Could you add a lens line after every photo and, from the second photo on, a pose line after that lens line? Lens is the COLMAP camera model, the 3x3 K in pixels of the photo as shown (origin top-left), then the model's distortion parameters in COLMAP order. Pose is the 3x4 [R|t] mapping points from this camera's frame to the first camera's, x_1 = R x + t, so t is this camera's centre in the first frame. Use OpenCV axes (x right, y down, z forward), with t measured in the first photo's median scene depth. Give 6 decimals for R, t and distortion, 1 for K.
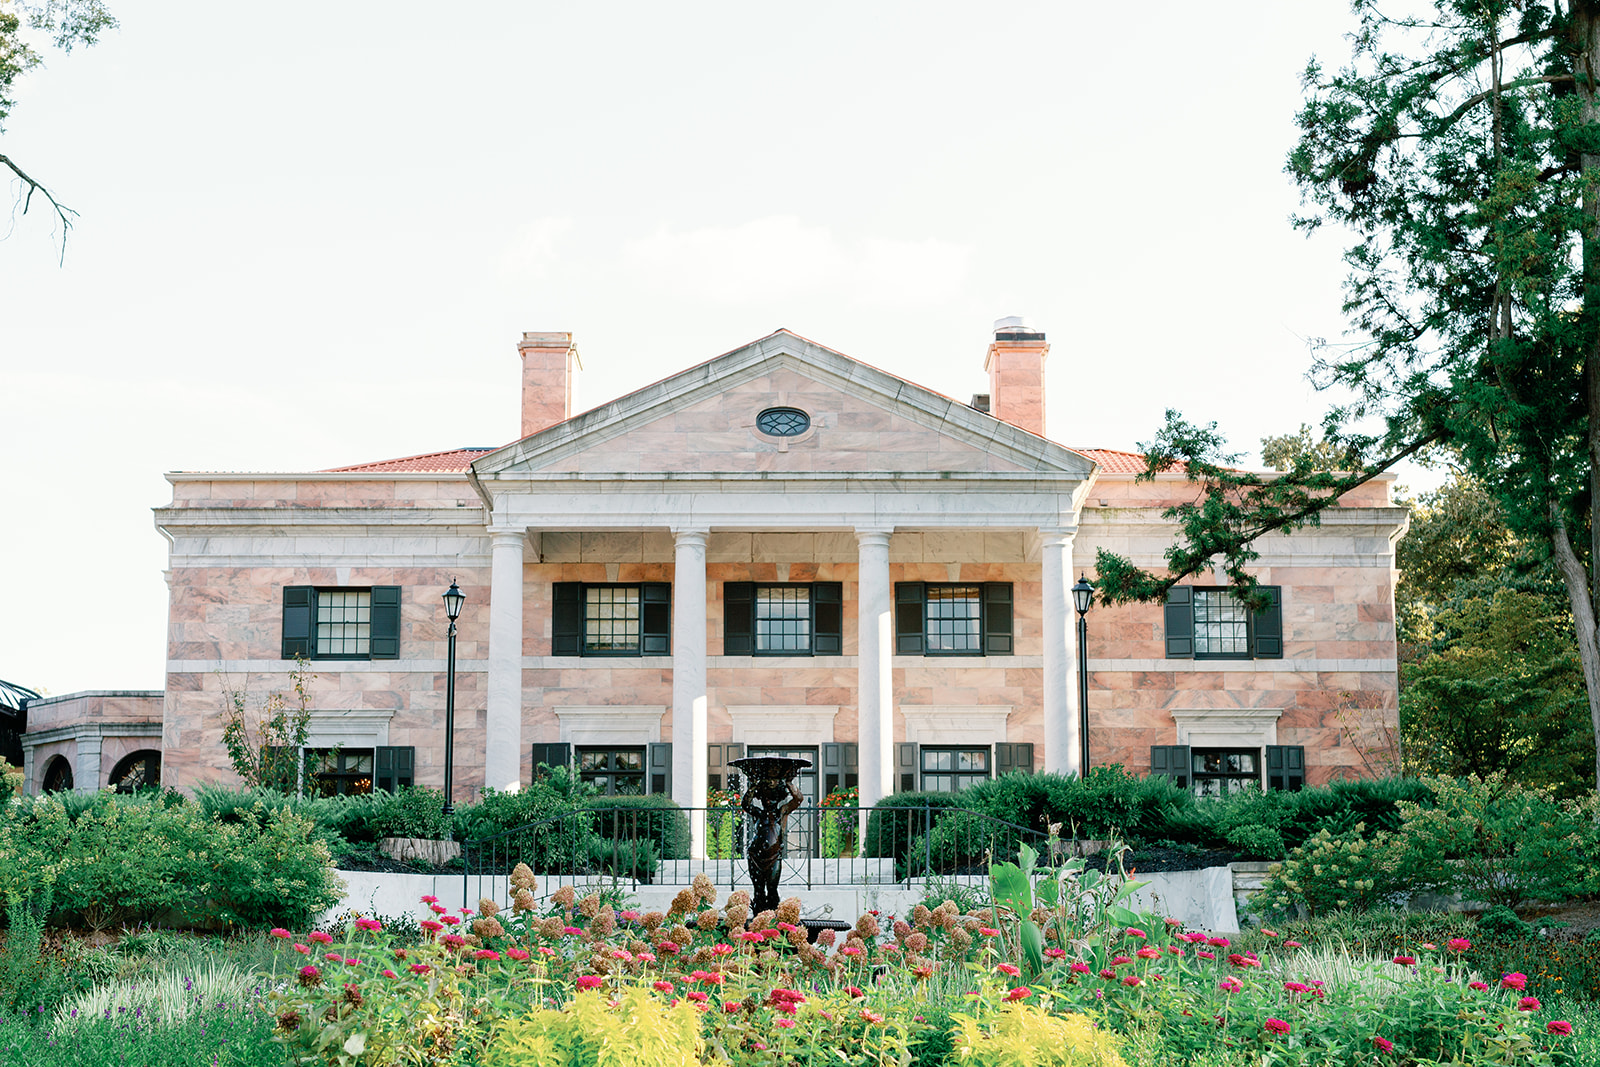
lens RADIAL K [[2495.2, 0, 803.5], [0, 2495.2, 558.6], [0, 0, 1]] dist [0.013975, -0.061801]
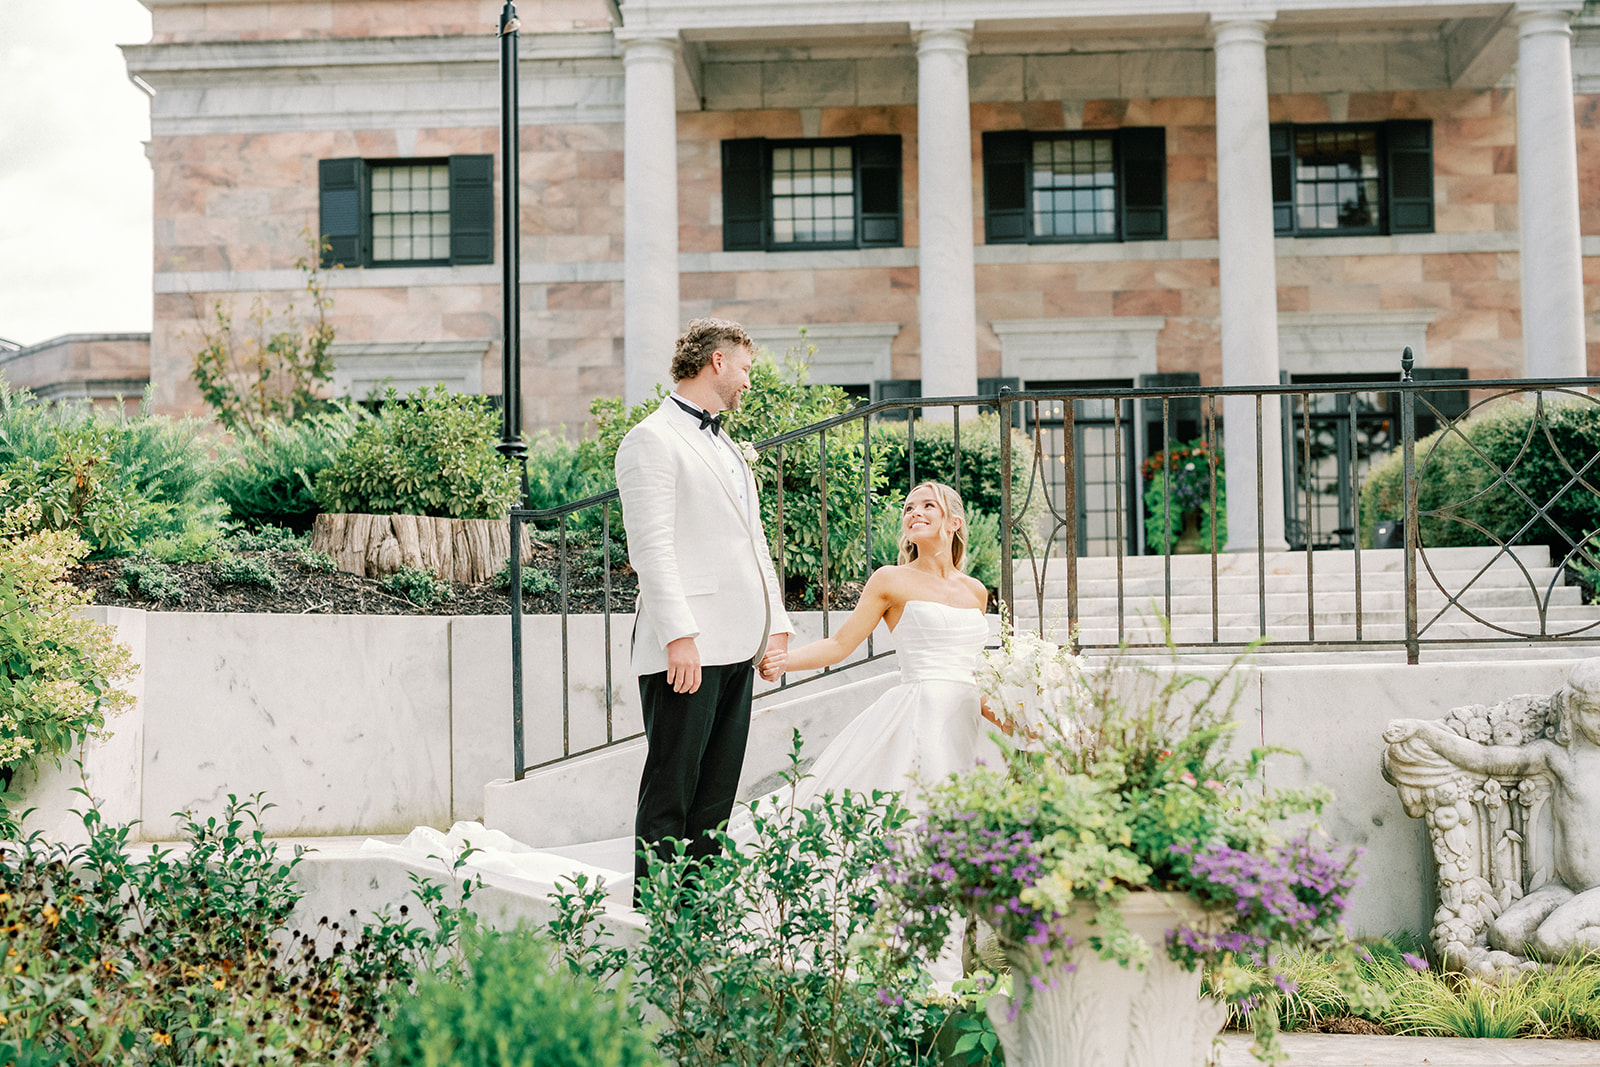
lens RADIAL K [[2321.9, 0, 800.0], [0, 2321.9, 533.5], [0, 0, 1]] dist [-0.096943, 0.020384]
pose [[0.997963, -0.018861, -0.060936, -0.044930], [0.025503, 0.993590, 0.110132, 0.046138], [0.058468, -0.111461, 0.992047, 0.389292]]
